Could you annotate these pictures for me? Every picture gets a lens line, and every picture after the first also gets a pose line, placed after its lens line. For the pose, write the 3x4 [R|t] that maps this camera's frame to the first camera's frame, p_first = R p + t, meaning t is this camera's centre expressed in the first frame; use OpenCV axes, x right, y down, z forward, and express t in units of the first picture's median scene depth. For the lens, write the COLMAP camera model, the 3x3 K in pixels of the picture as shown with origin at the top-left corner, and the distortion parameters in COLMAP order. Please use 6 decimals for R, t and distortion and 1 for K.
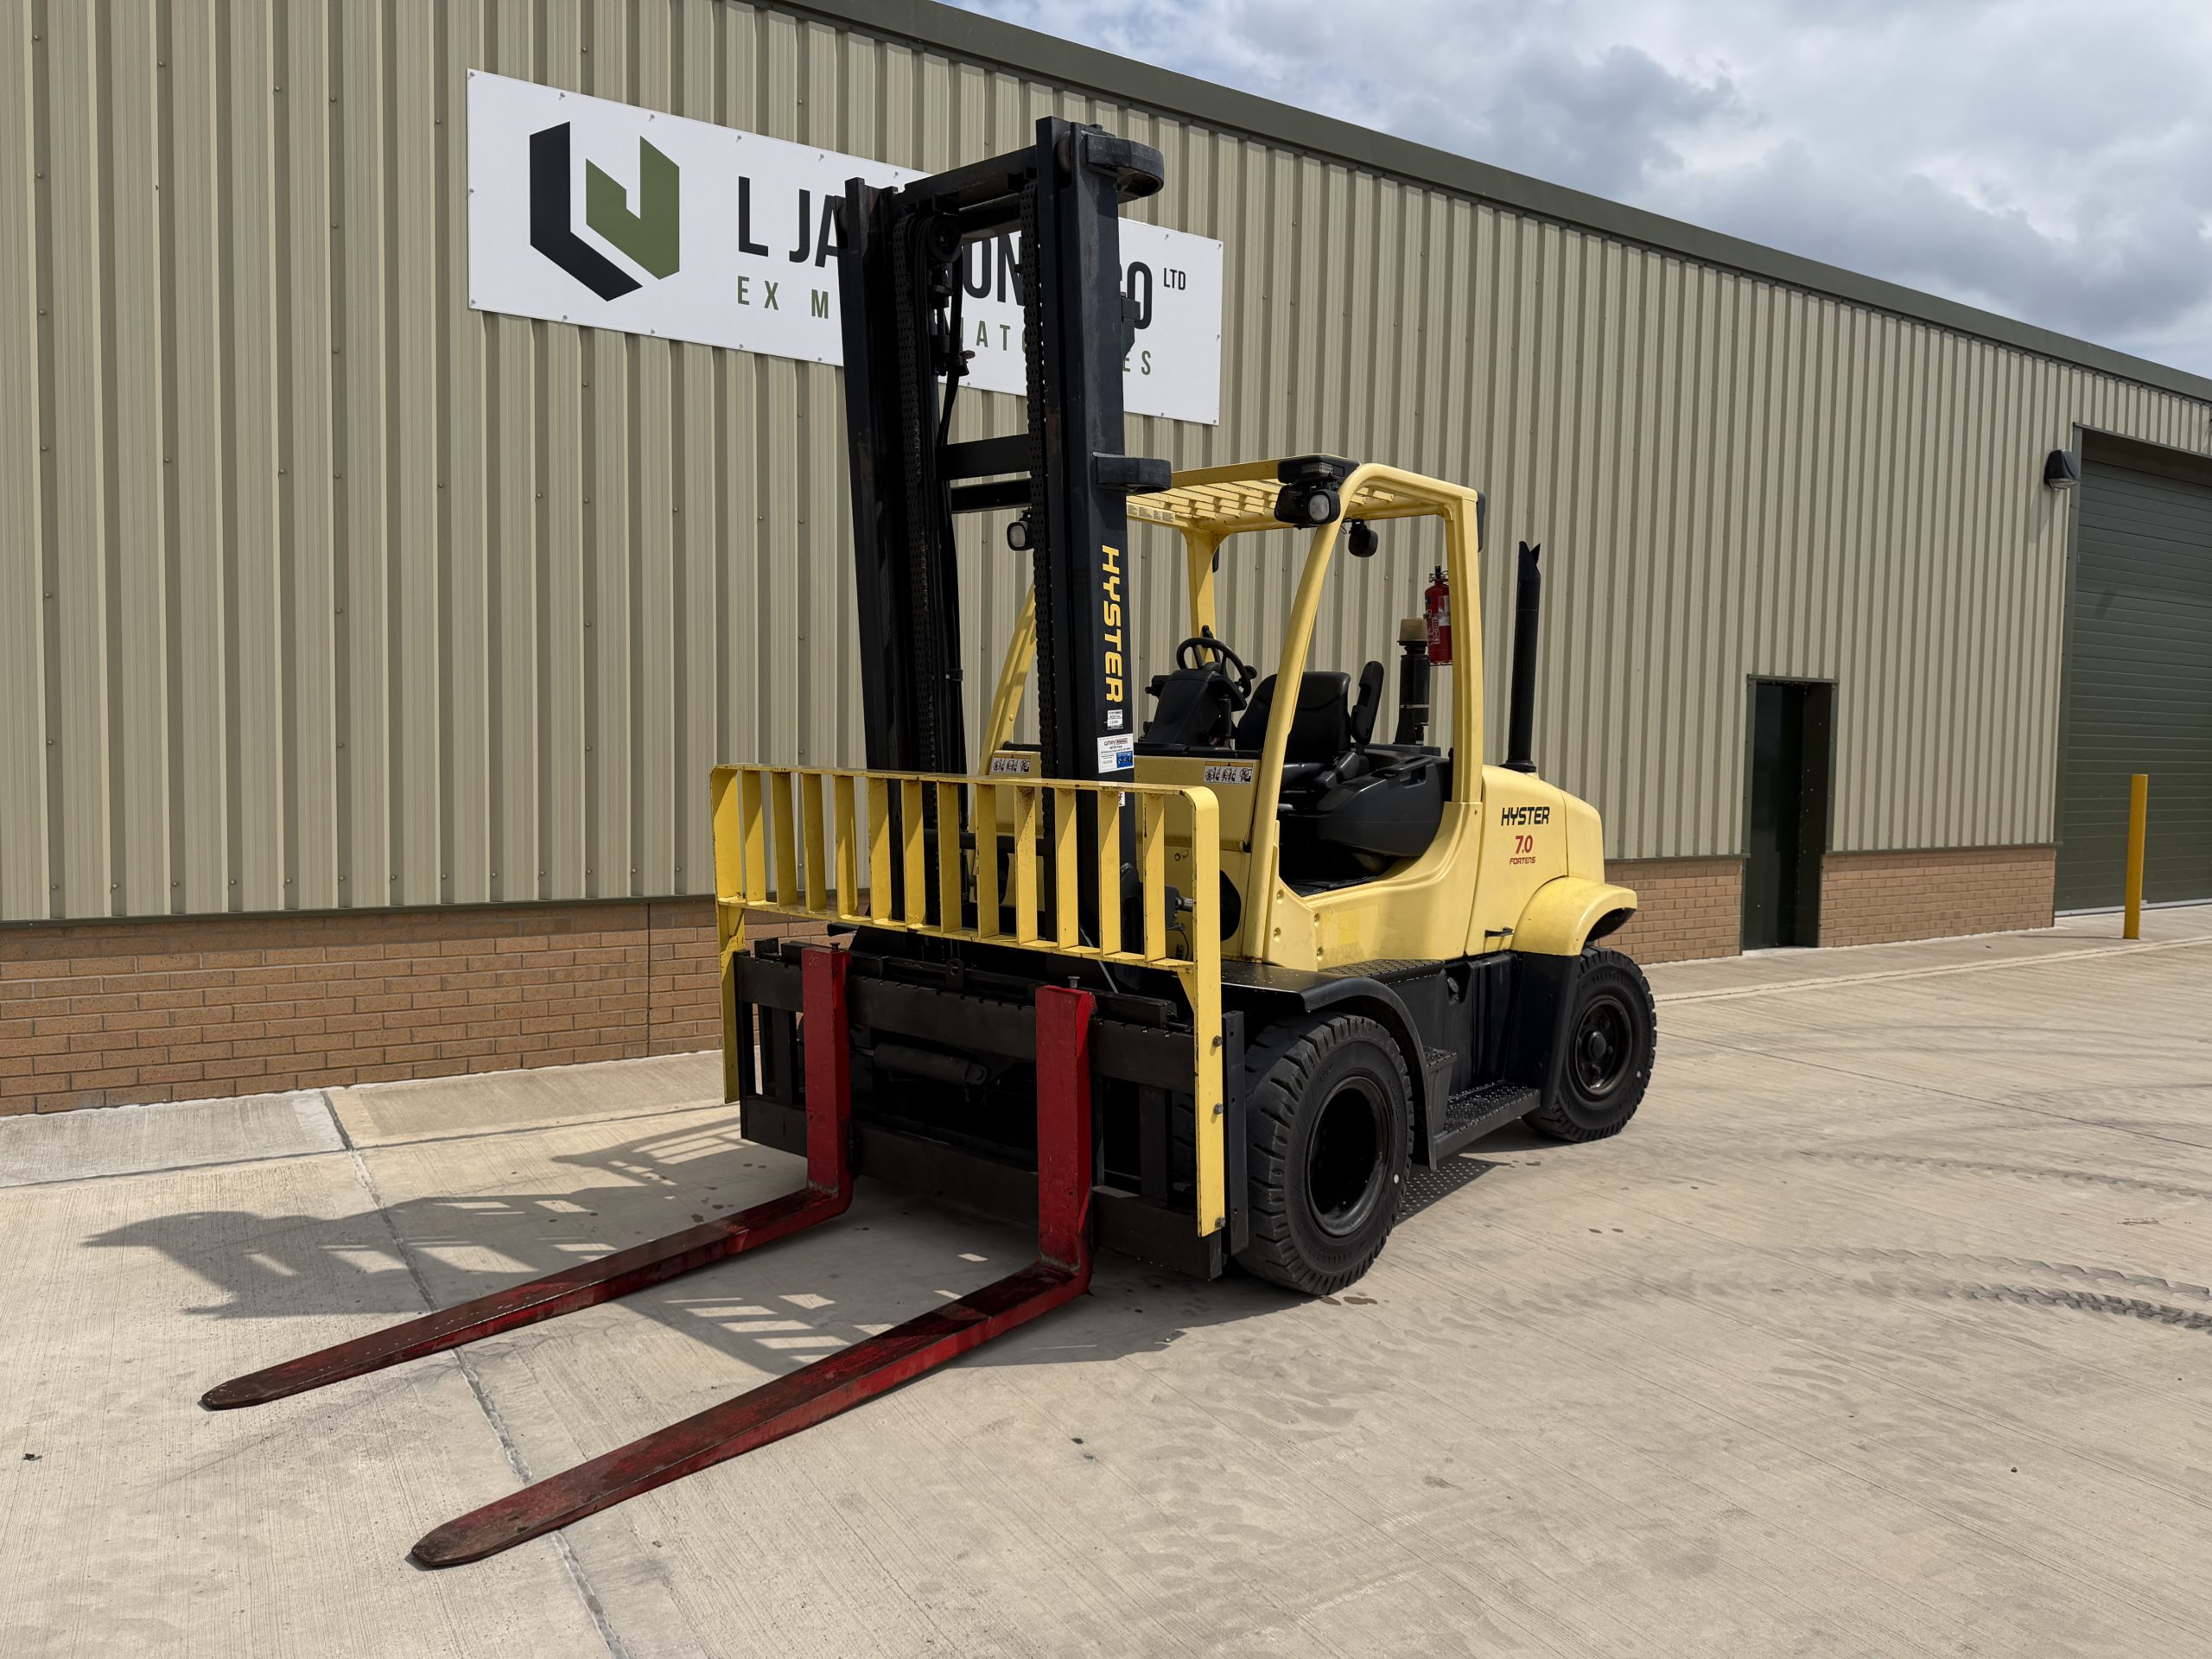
lens RADIAL K [[1561.0, 0, 1100.8], [0, 1561.0, 837.2], [0, 0, 1]] dist [0.059304, -0.076011]
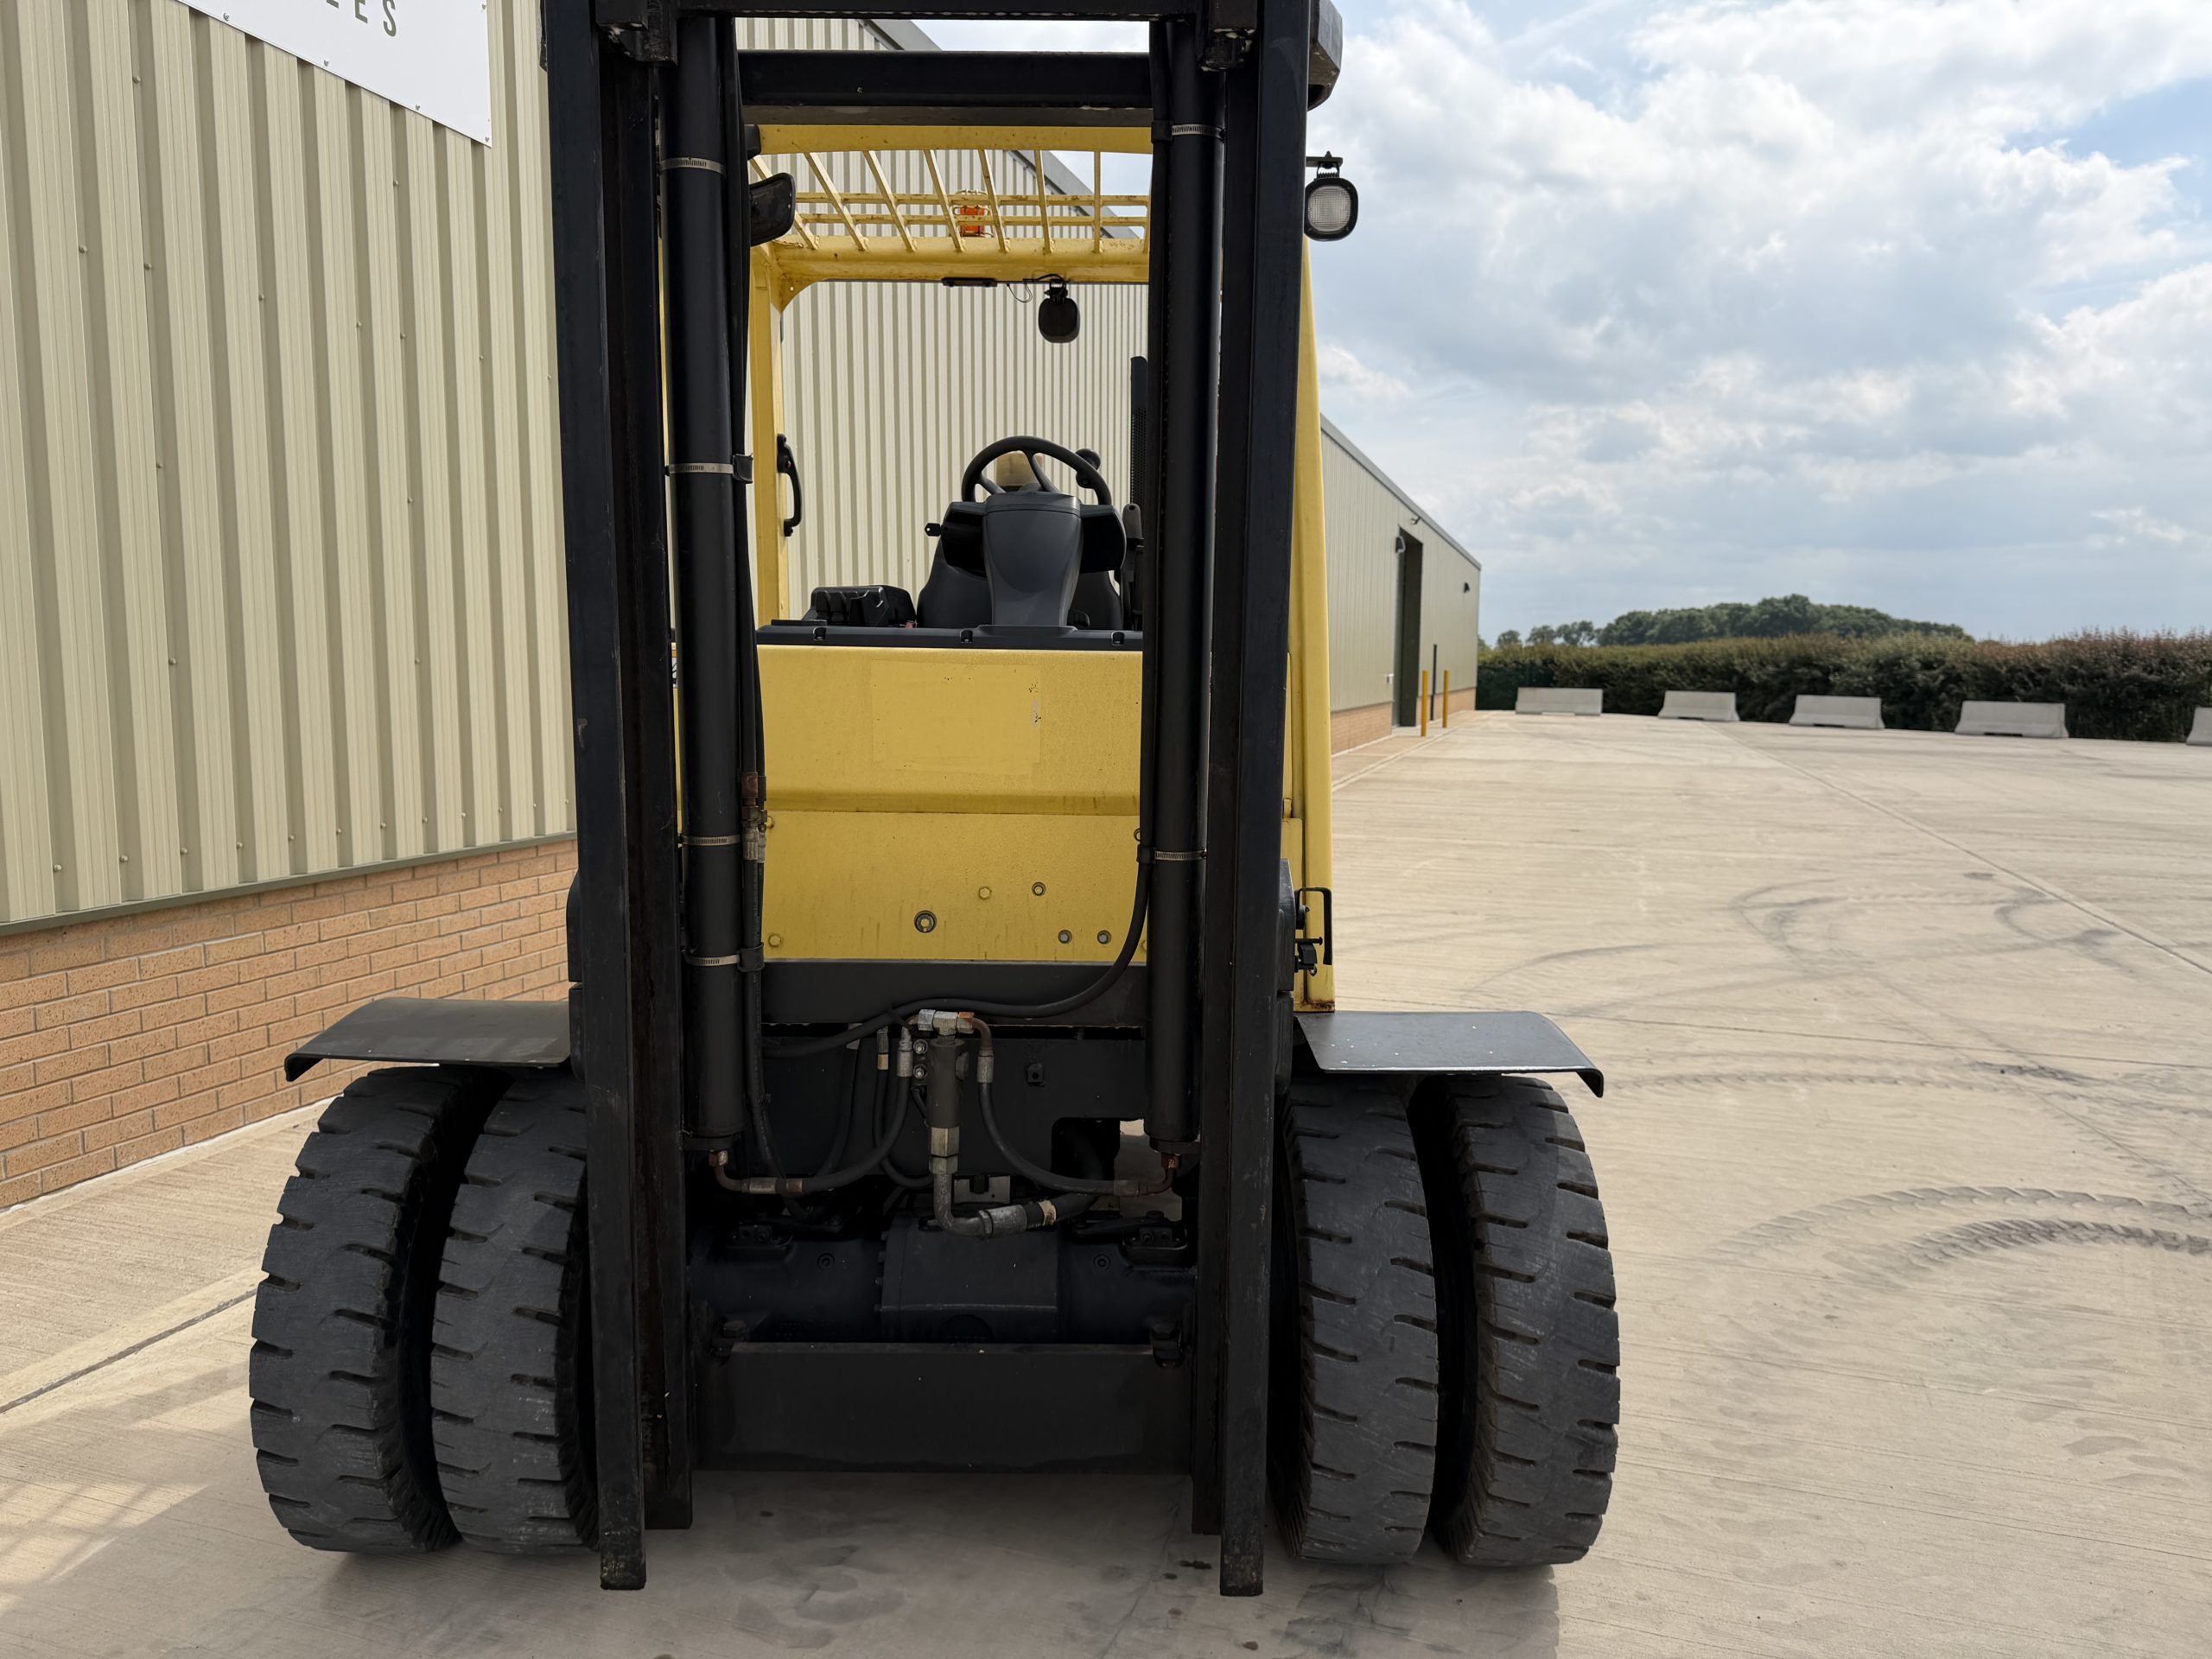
lens RADIAL K [[1561.0, 0, 1094.8], [0, 1561.0, 837.0], [0, 0, 1]] dist [0.059304, -0.076011]
pose [[0.764238, -0.085113, 0.639294, -0.226698], [0.048856, 0.996046, 0.074205, -0.019659], [-0.643082, -0.025476, 0.765374, 0.426679]]
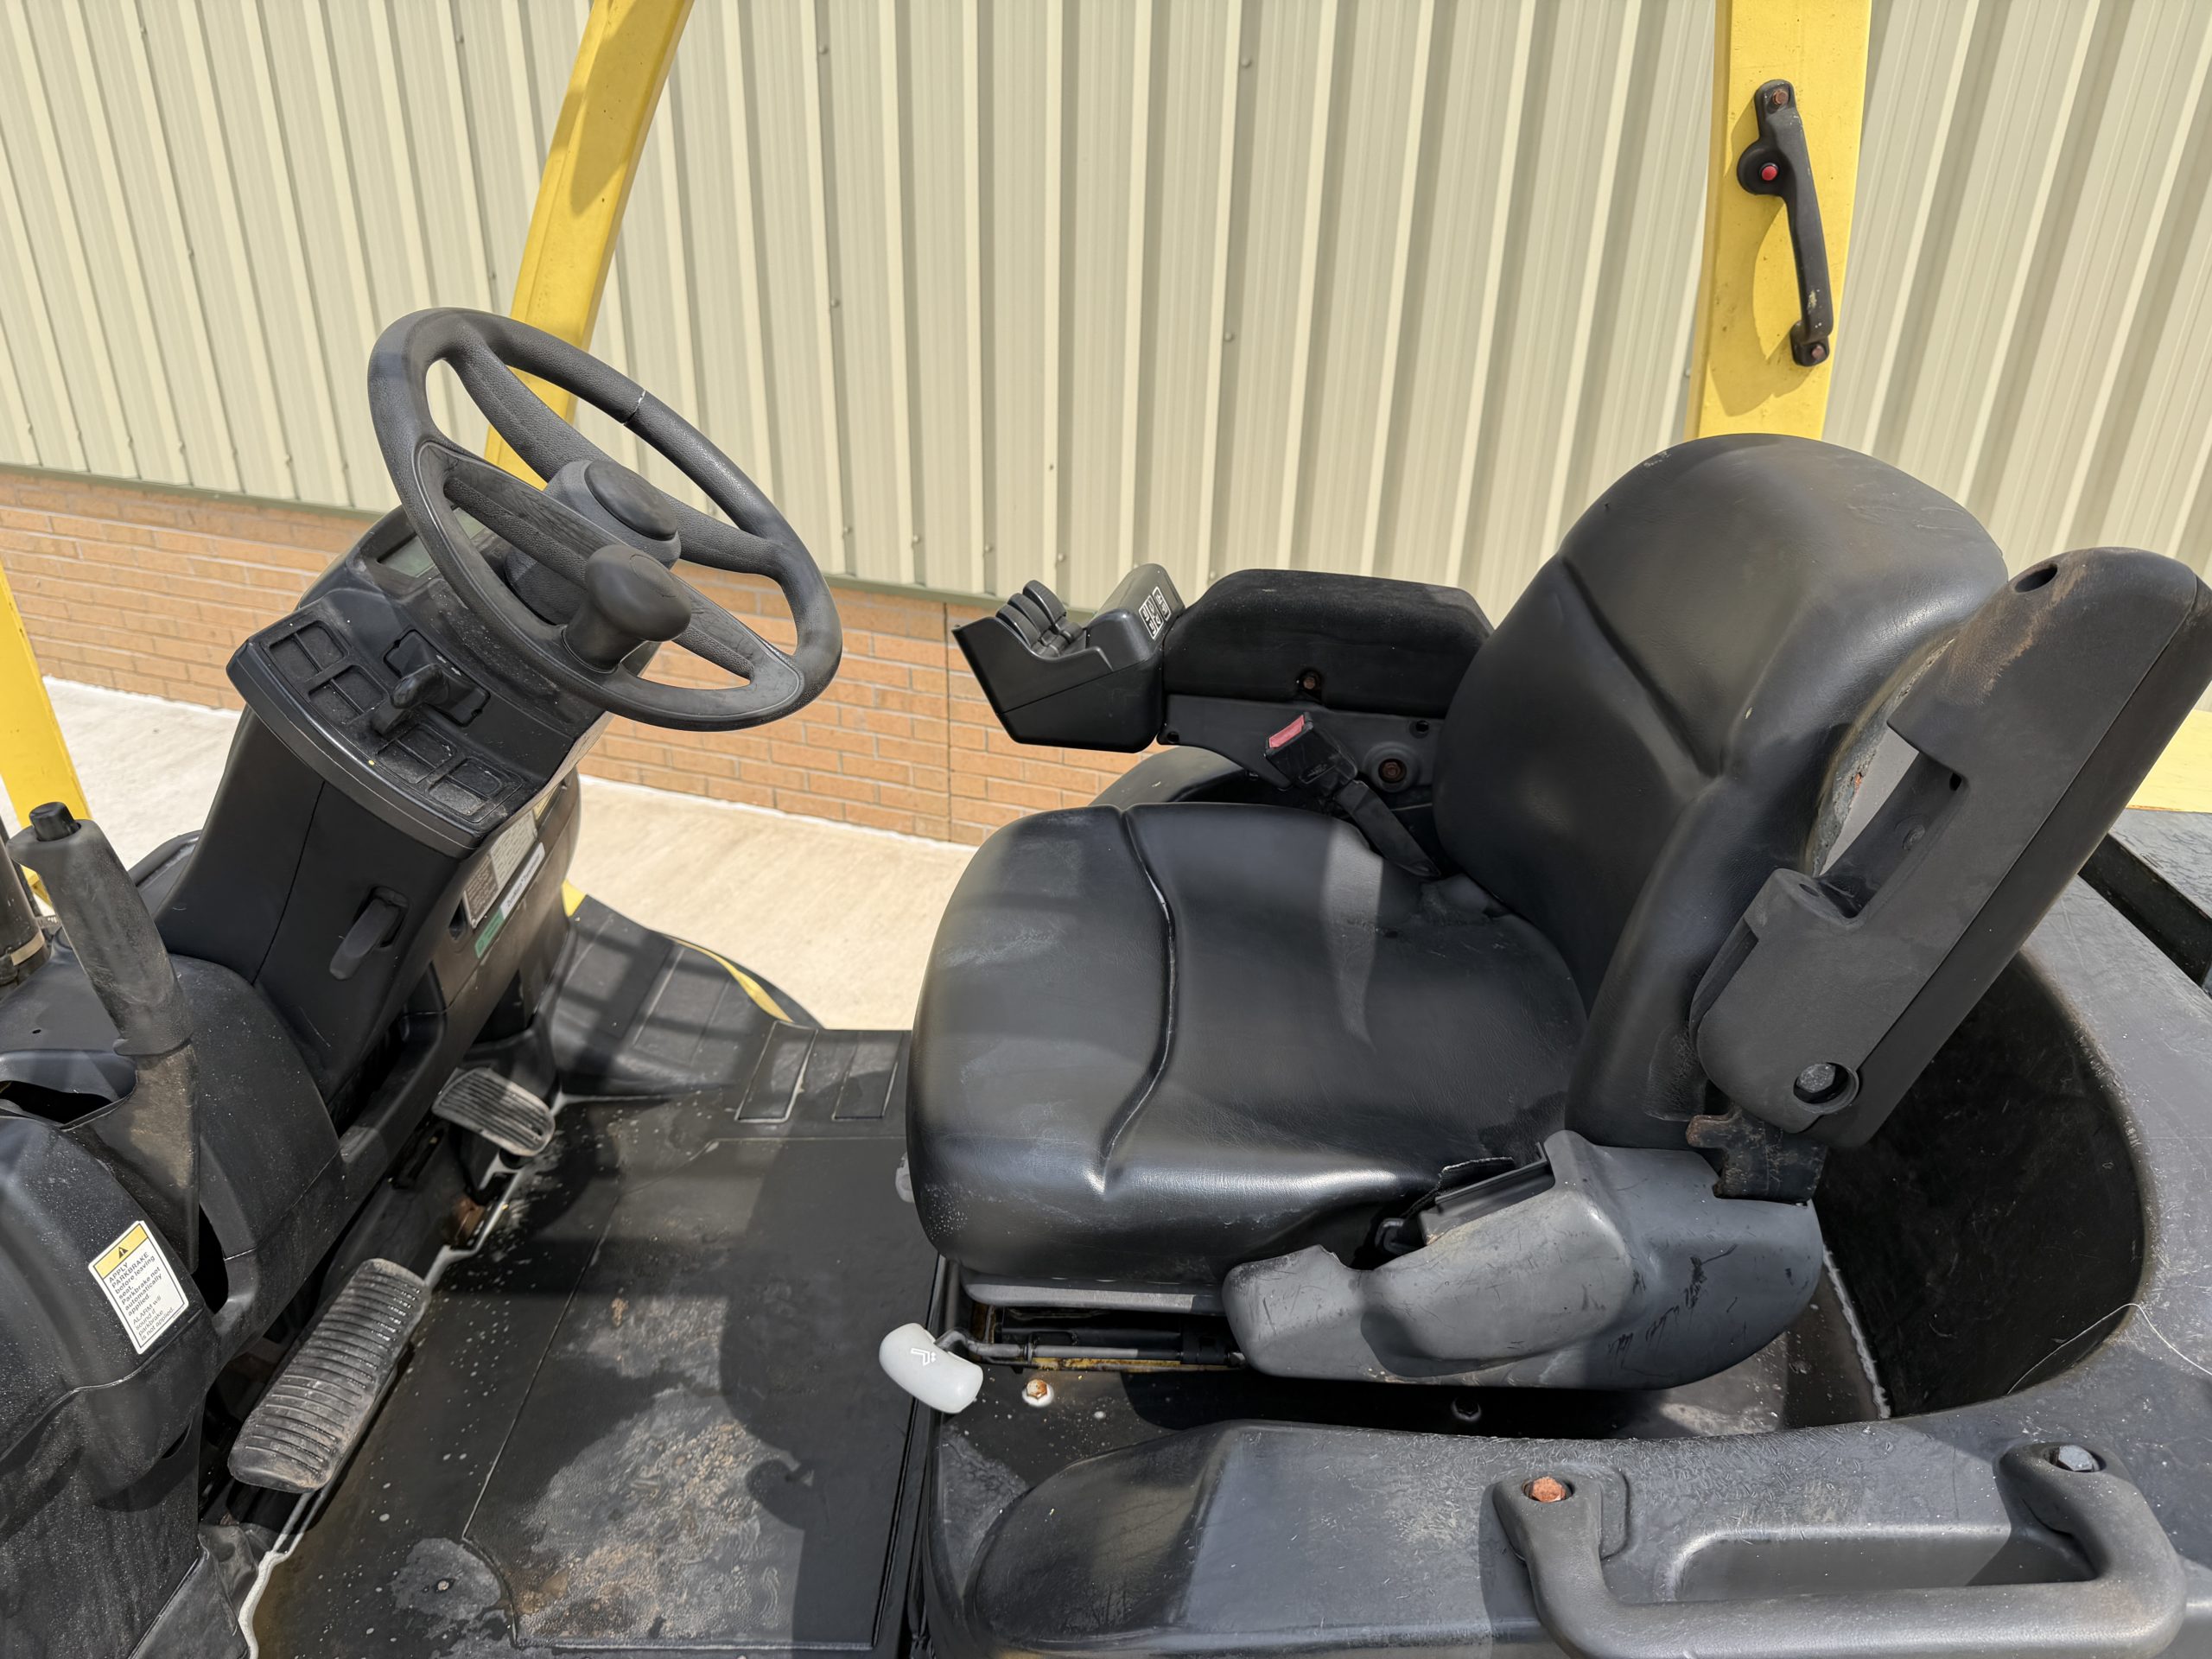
lens RADIAL K [[1561.0, 0, 1106.7], [0, 1561.0, 827.5], [0, 0, 1]] dist [0.059304, -0.076011]
pose [[0.627778, 0.344361, -0.698076, 0.182946], [-0.065112, 0.916907, 0.393755, -0.115521], [0.775665, -0.201737, 0.598036, 0.732515]]
